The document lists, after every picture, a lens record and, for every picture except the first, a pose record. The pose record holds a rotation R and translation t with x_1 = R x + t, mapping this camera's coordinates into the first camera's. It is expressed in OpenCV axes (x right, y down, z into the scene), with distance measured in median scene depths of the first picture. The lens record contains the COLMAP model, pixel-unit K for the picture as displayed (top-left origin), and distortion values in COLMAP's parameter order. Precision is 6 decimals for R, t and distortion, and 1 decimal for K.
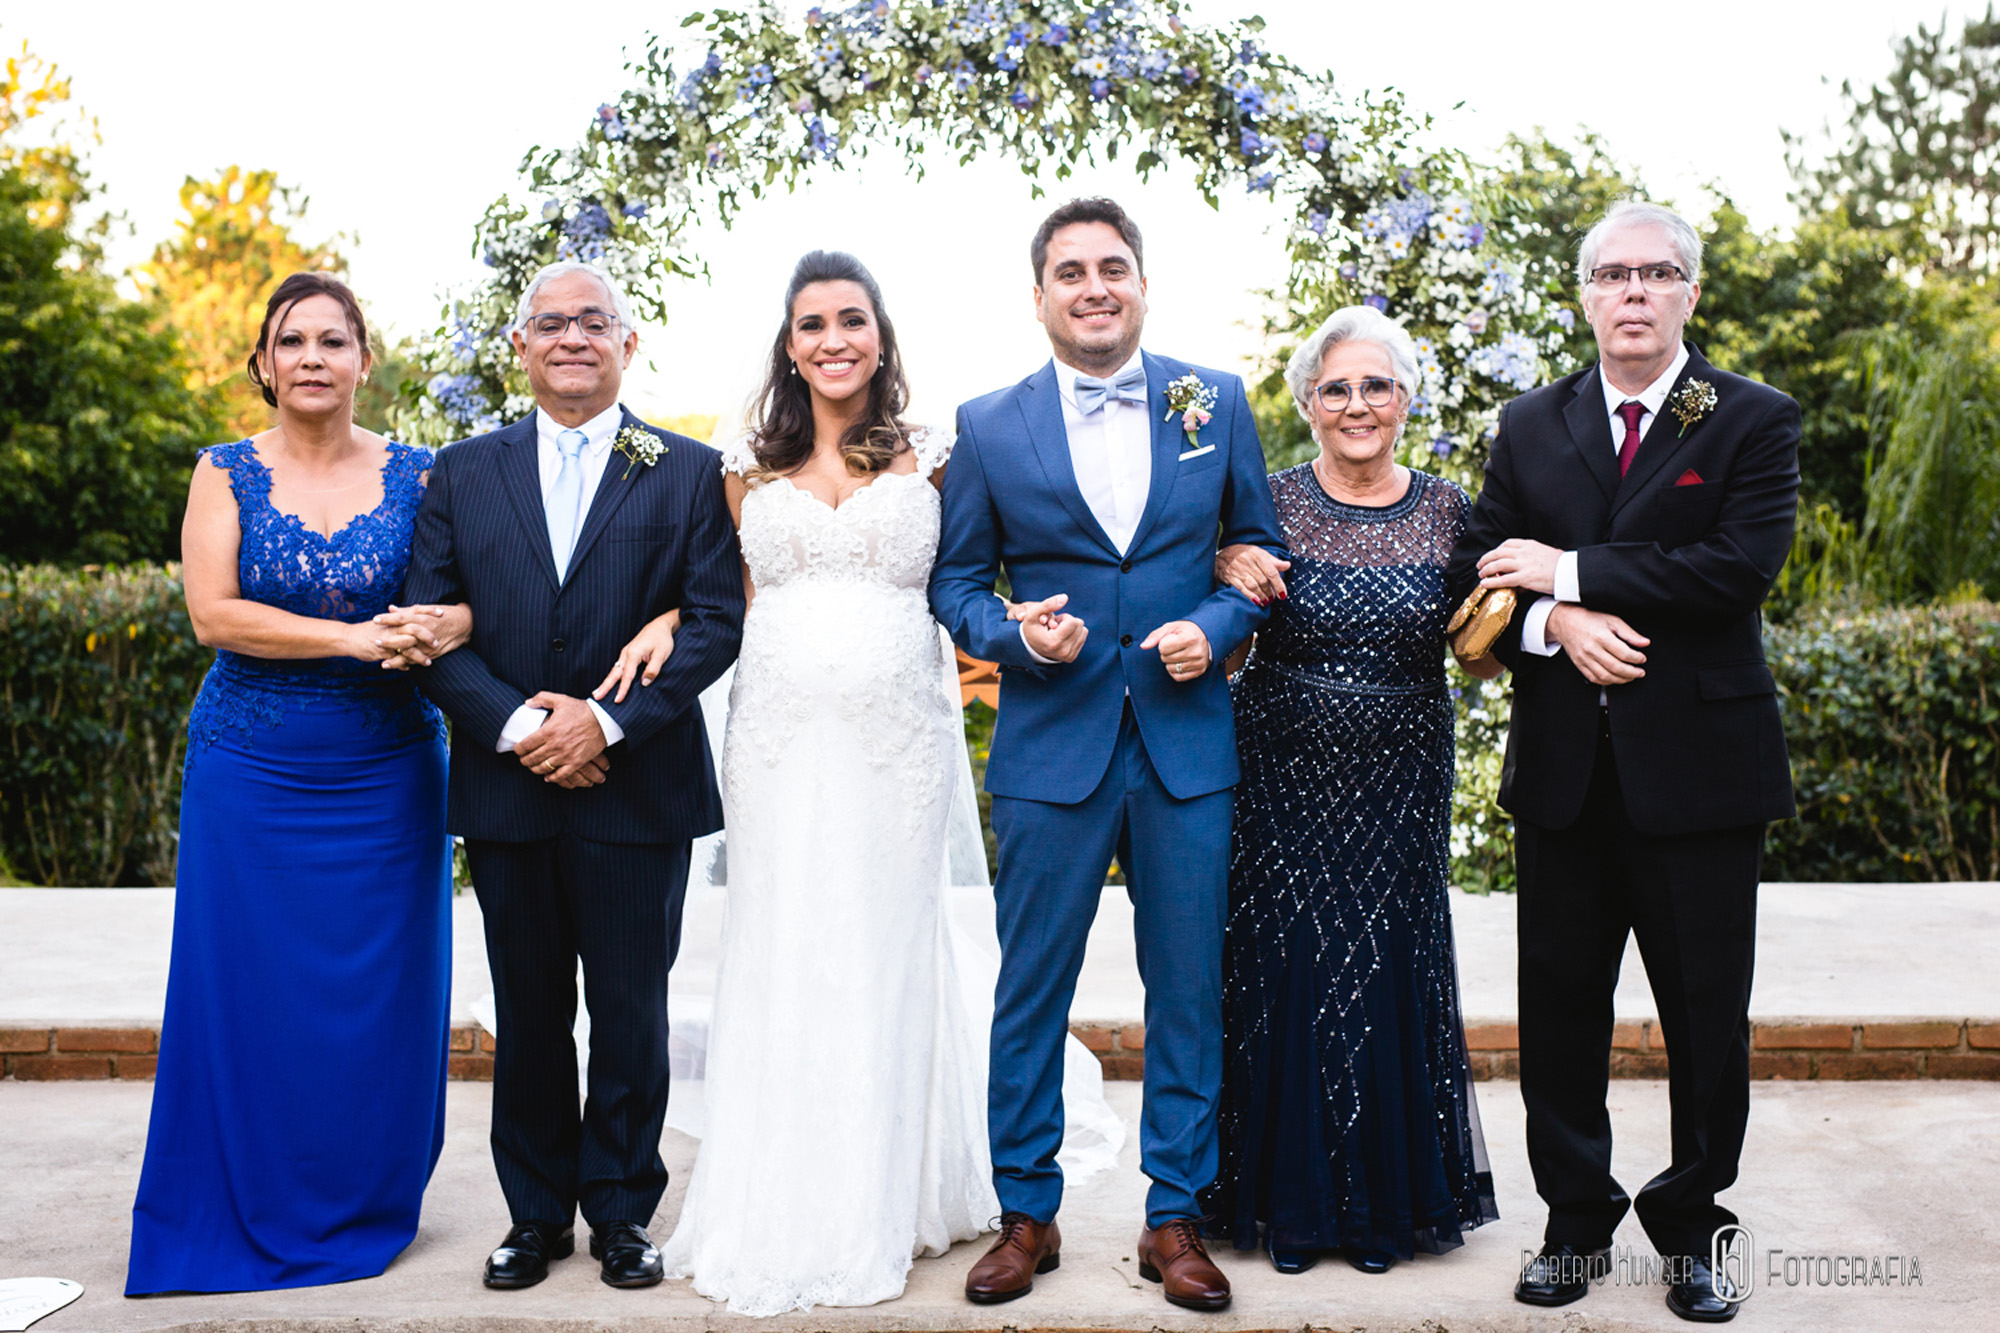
lens RADIAL K [[2861.9, 0, 1000.0], [0, 2861.9, 666.5], [0, 0, 1]] dist [0.017207, 0.019620]
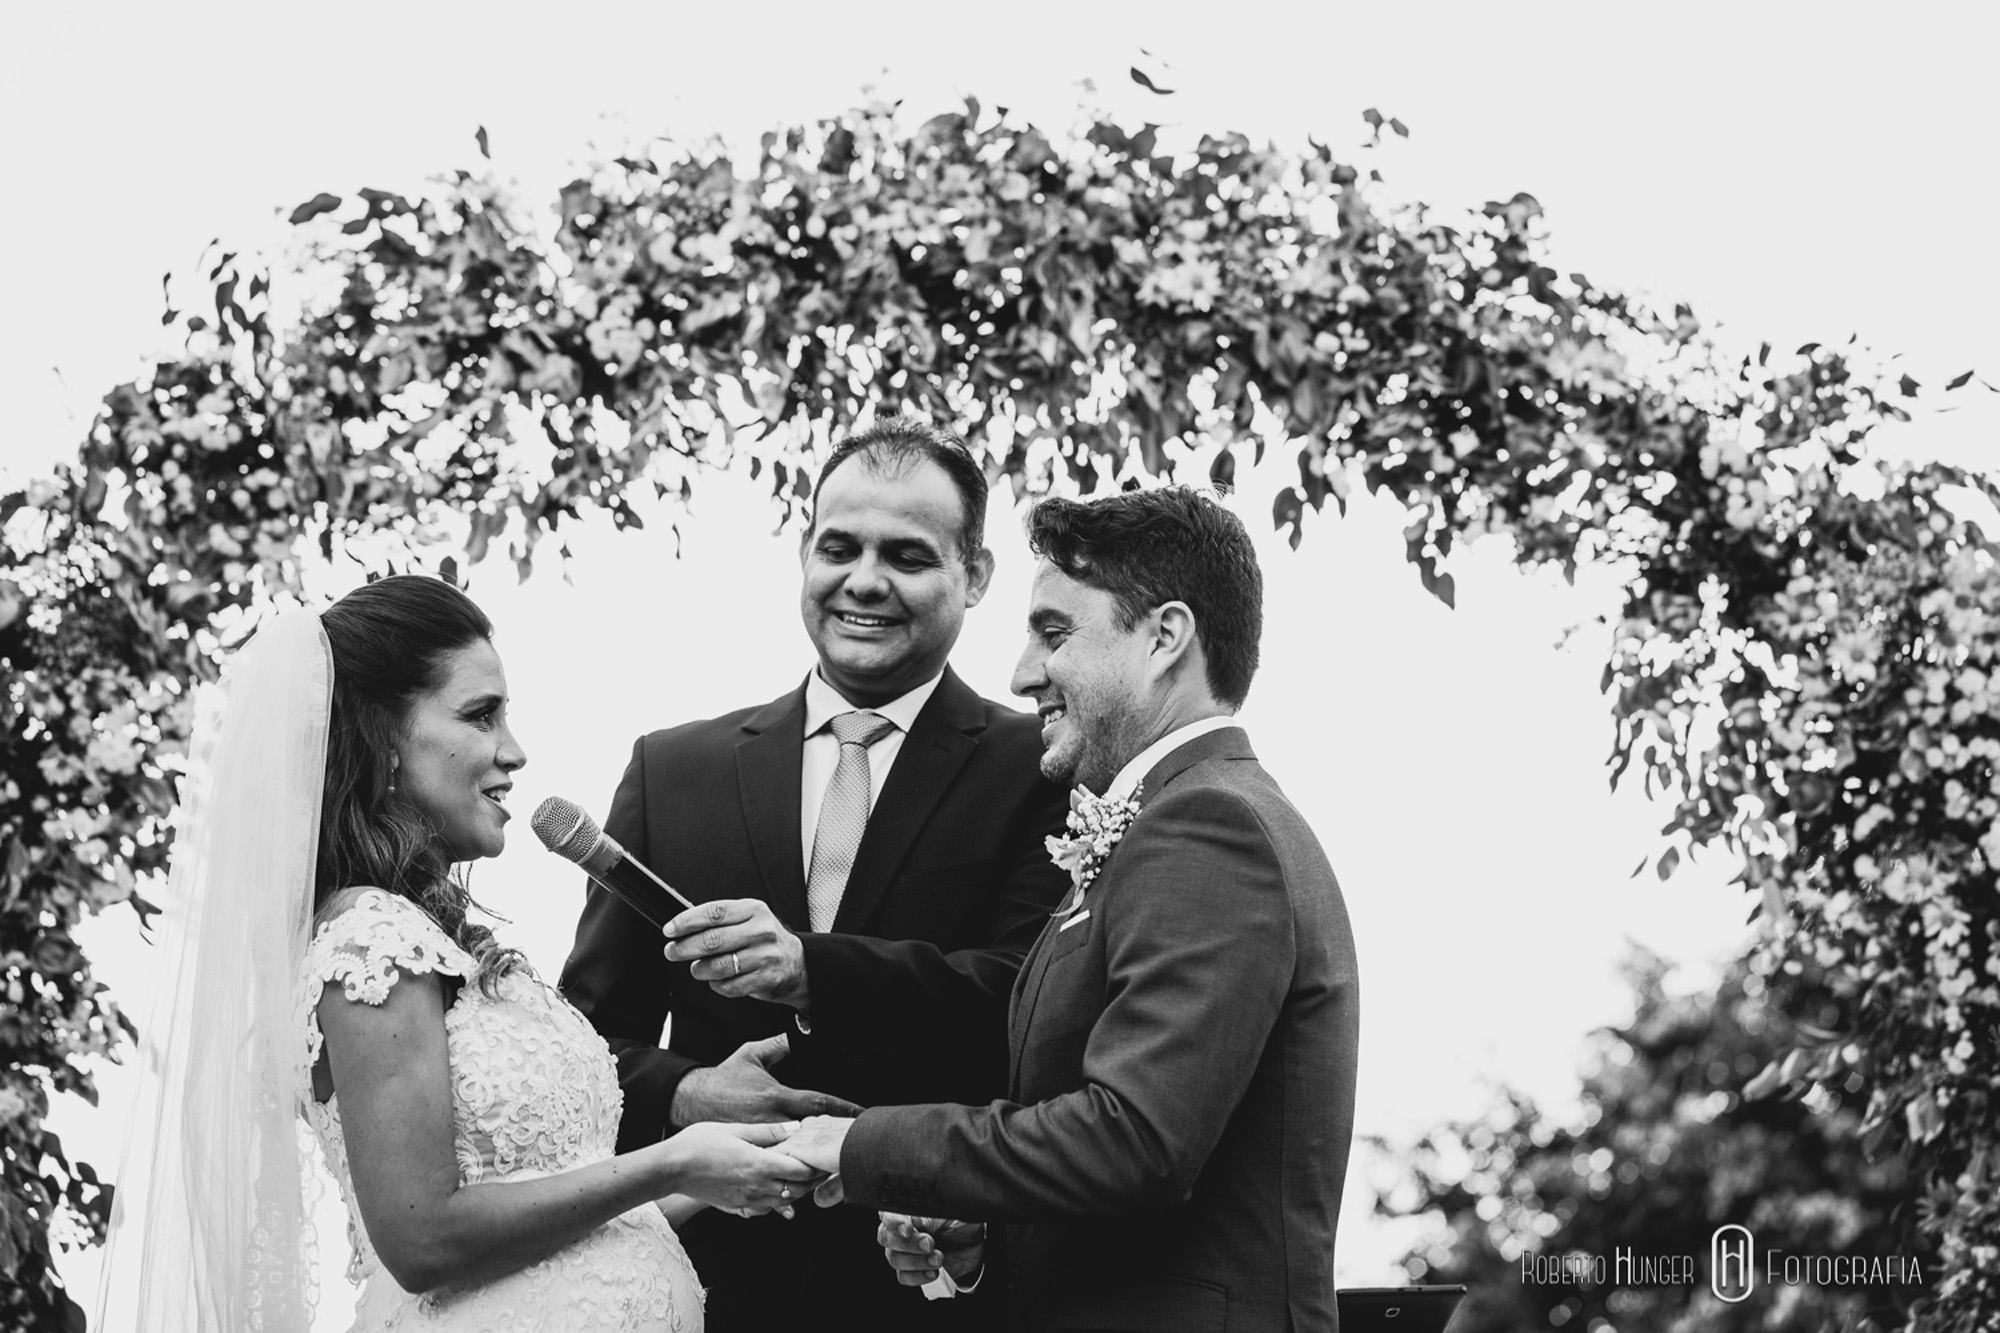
lens RADIAL K [[5795.8, 0, 1000.0], [0, 5795.8, 666.5], [0, 0, 1]] dist [-0.072094, 1.104707]
pose [[0.999542, -0.014808, 0.026392, -0.022174], [0.019955, 0.978145, -0.206965, 0.043030], [-0.022751, 0.207397, 0.977992, 0.096328]]
